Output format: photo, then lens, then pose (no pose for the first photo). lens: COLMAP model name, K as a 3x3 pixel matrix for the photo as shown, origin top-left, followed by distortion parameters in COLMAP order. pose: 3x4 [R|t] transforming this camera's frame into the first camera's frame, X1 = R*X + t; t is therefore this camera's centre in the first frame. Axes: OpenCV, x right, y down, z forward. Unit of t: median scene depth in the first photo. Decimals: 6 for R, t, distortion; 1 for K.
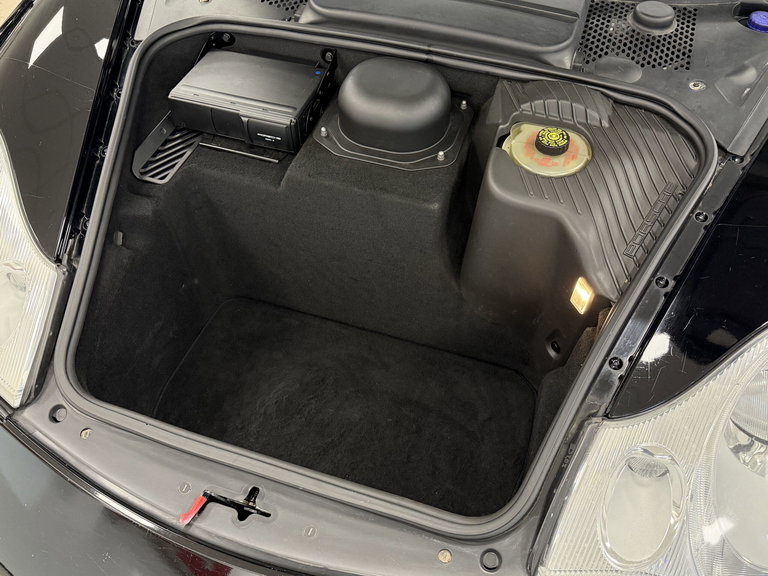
lens RADIAL K [[669.8, 0, 384.0], [0, 669.8, 288.0], [0, 0, 1]] dist [-0.008213, -0.005775]
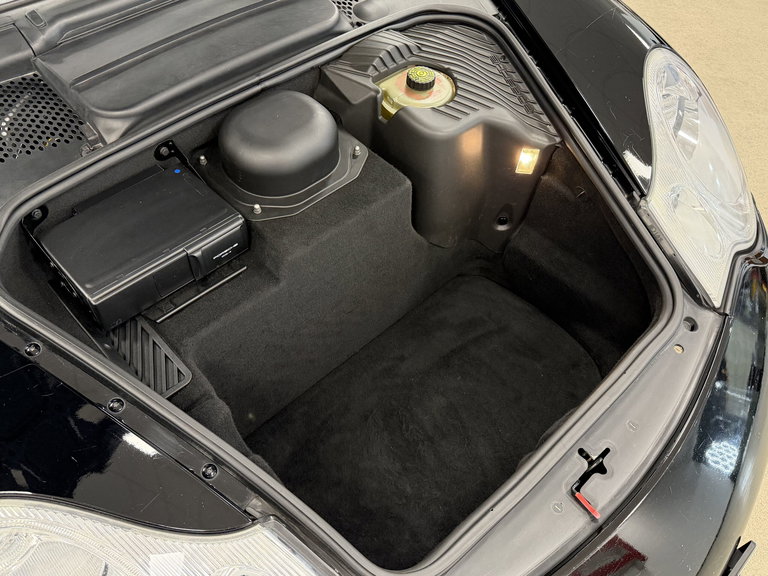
lens RADIAL K [[669.8, 0, 384.0], [0, 669.8, 288.0], [0, 0, 1]] dist [-0.008213, -0.005775]
pose [[0.464313, -0.671086, 0.577976, -0.607456], [0.659565, 0.697531, 0.280044, -0.300301], [-0.591090, 0.251184, 0.766498, 0.236969]]
